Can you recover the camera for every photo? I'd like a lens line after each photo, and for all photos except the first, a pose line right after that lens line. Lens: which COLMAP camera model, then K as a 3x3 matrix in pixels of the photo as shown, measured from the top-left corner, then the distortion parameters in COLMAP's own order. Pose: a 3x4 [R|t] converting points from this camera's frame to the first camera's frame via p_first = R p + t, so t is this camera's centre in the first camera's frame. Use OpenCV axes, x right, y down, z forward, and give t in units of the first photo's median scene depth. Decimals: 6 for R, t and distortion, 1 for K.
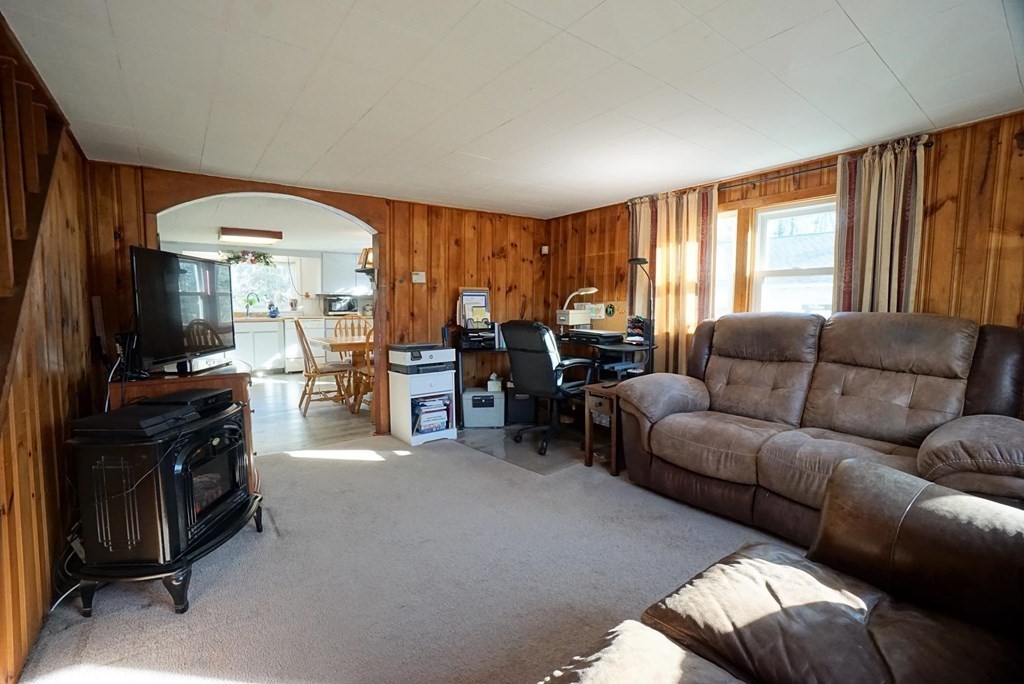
lens RADIAL K [[470.4, 0, 502.0], [0, 470.4, 339.3], [0, 0, 1]] dist [0.001373, 0.000453]
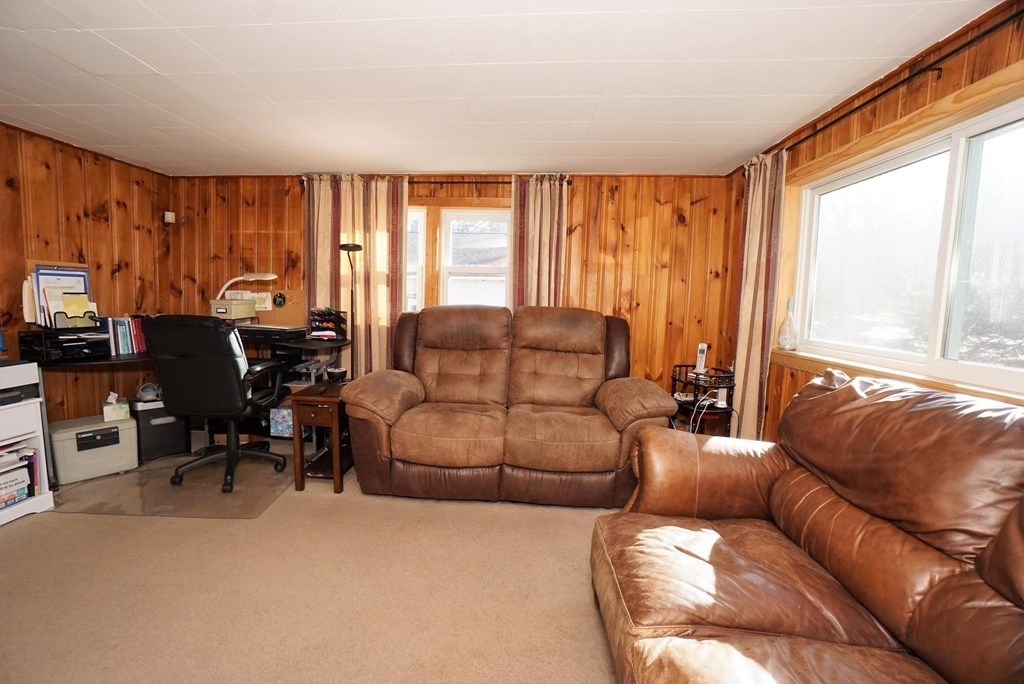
lens RADIAL K [[469.6, 0, 507.7], [0, 469.6, 342.4], [0, 0, 1]] dist [-0.066238, 0.033312]
pose [[0.645430, -0.056402, 0.761734, -0.154126], [0.030164, 0.998374, 0.048366, -0.015625], [-0.763224, -0.008240, 0.646082, 0.164693]]
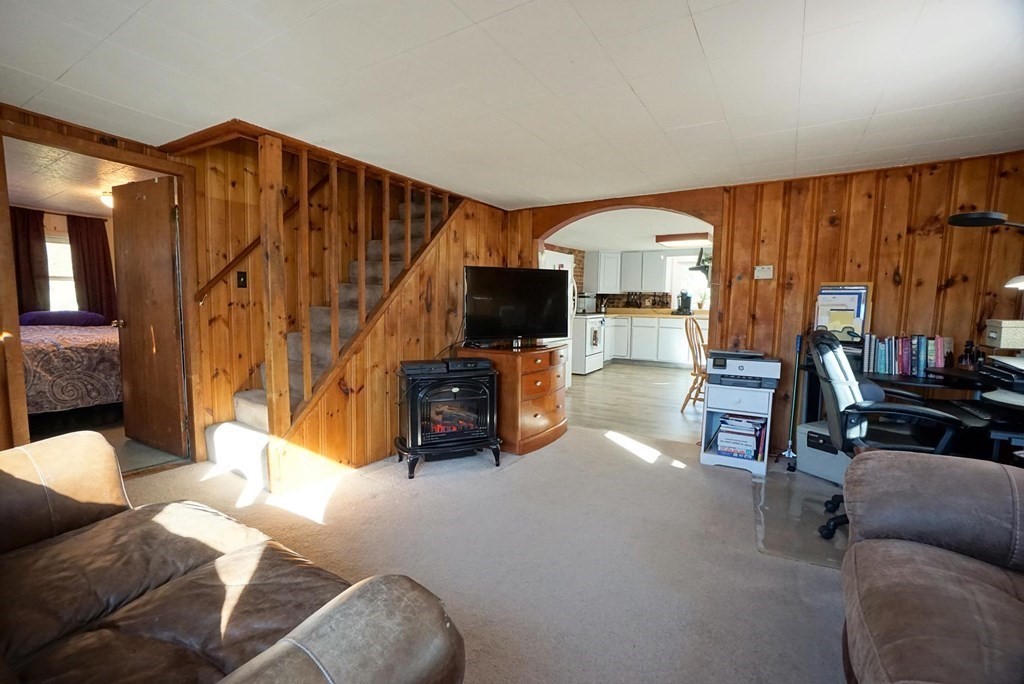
lens RADIAL K [[469.6, 0, 507.7], [0, 469.6, 342.4], [0, 0, 1]] dist [-0.066238, 0.033312]
pose [[0.348622, 0.088907, -0.933037, 0.451253], [-0.079241, 0.994722, 0.065177, -0.027531], [0.933908, 0.051213, 0.353827, 0.315471]]
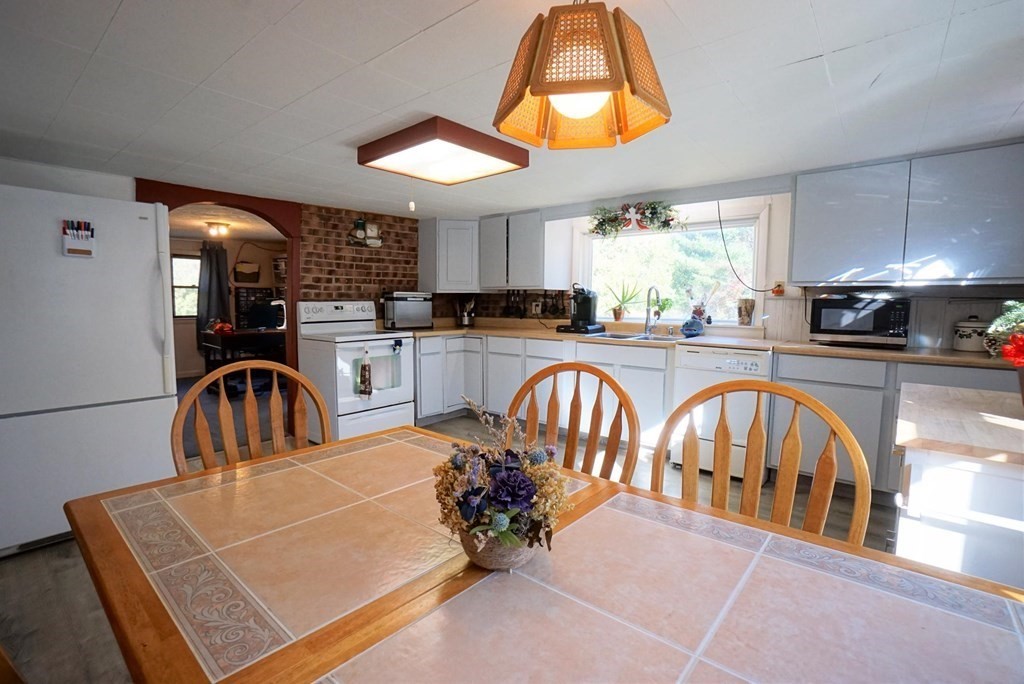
lens RADIAL K [[469.6, 0, 507.7], [0, 469.6, 342.4], [0, 0, 1]] dist [-0.066238, 0.033312]
pose [[0.193274, 0.089403, -0.977063, -0.109186], [-0.075592, 0.994237, 0.076021, -0.110437], [0.978228, 0.059165, 0.198919, 1.257378]]
